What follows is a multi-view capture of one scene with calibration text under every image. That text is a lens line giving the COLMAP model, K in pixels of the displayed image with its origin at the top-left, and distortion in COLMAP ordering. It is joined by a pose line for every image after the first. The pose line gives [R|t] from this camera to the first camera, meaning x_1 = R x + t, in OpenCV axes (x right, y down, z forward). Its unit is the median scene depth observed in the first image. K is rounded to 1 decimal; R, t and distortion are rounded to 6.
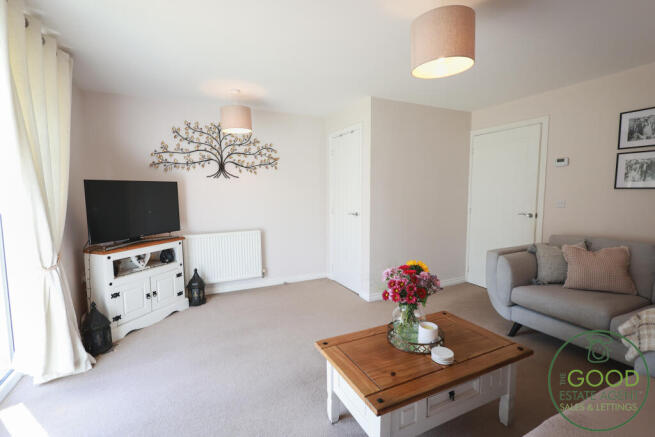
lens RADIAL K [[302.8, 0, 325.8], [0, 302.8, 218.4], [0, 0, 1]] dist [0.000261, 0.000316]
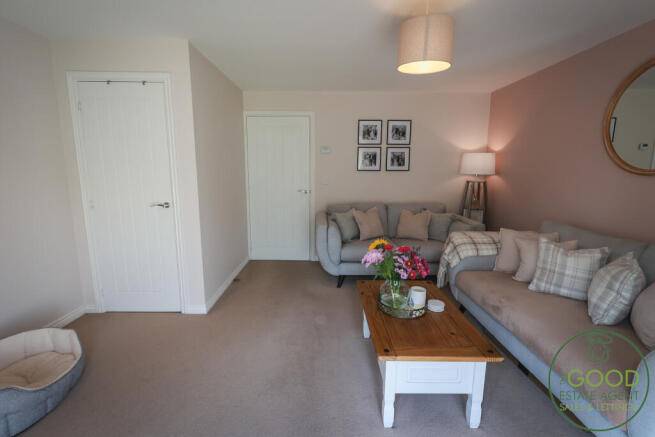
lens RADIAL K [[302.8, 0, 325.8], [0, 302.8, 218.4], [0, 0, 1]] dist [0.000261, 0.000316]
pose [[0.441267, -0.138982, 0.886548, -0.505929], [0.075779, 0.990176, 0.117509, -0.051554], [-0.894170, 0.015329, 0.447464, 0.478374]]
